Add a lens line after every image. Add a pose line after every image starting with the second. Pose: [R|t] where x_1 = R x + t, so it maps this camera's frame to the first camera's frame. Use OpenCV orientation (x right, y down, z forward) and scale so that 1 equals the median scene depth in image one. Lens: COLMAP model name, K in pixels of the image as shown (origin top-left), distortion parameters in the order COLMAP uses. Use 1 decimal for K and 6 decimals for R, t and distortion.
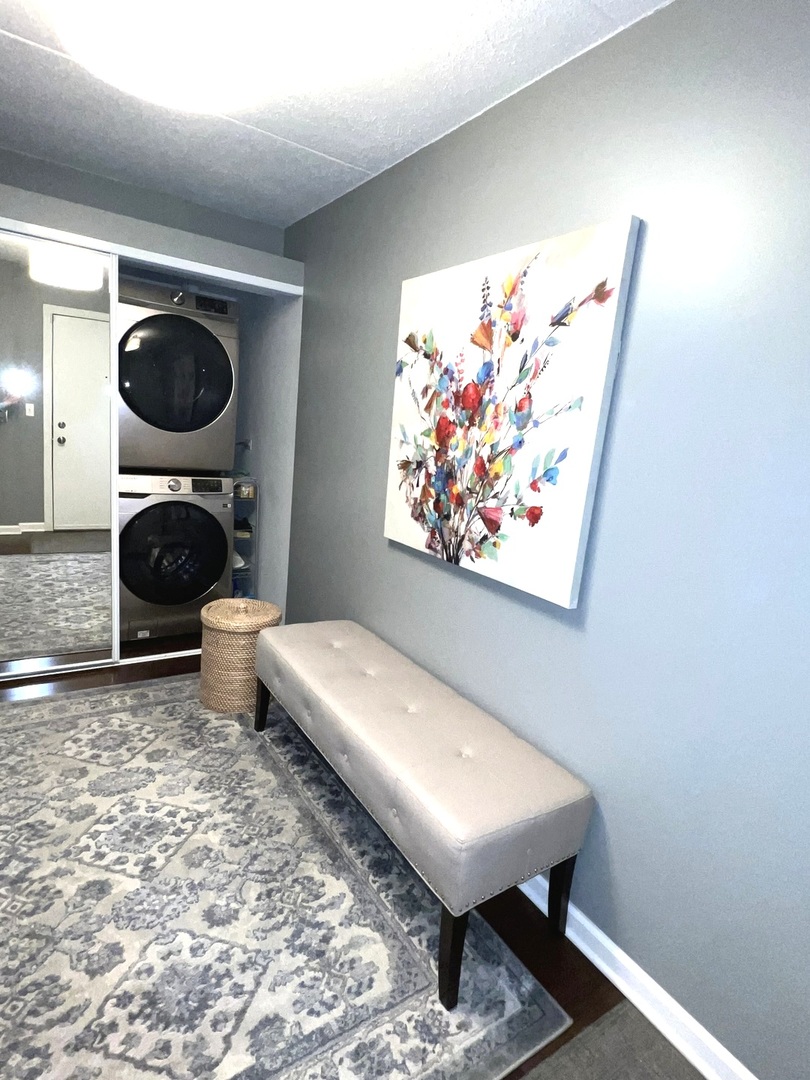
lens RADIAL K [[569.6, 0, 401.6], [0, 569.6, 541.1], [0, 0, 1]] dist [0.003913, -0.001955]
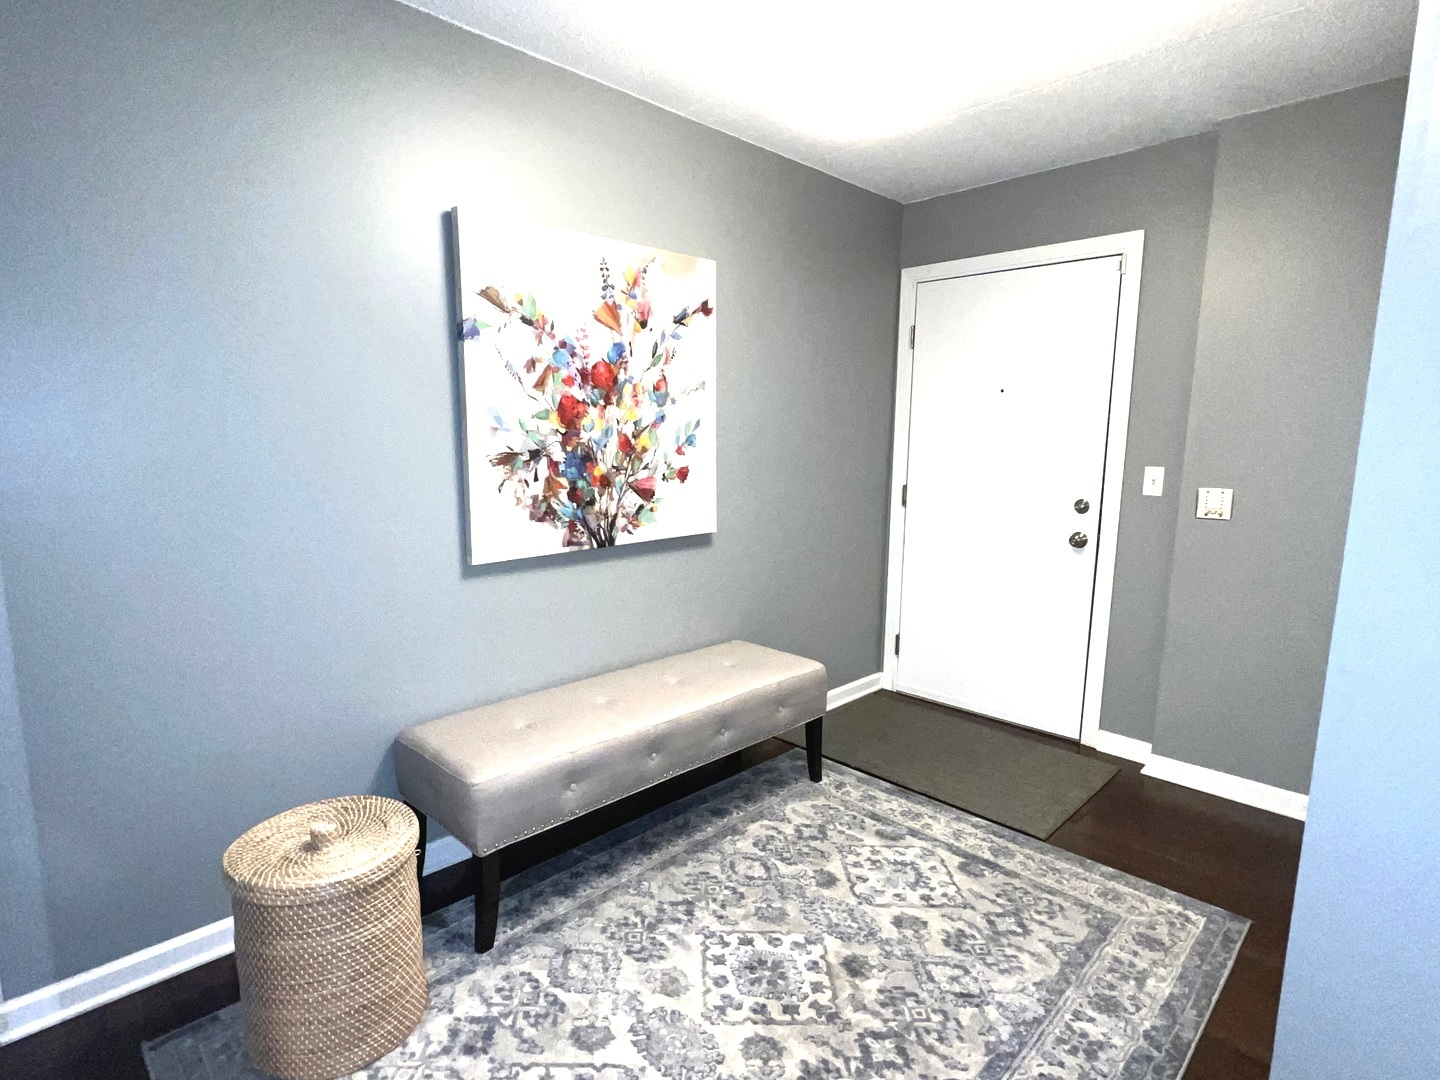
lens RADIAL K [[759.5, 0, 715.0], [0, 759.5, 539.1], [0, 0, 1]] dist [0.003913, -0.001955]
pose [[-0.200850, -0.242444, 0.949147, -1.241654], [0.159864, 0.947791, 0.275926, -0.318425], [-0.966490, 0.207154, -0.151606, 1.076448]]
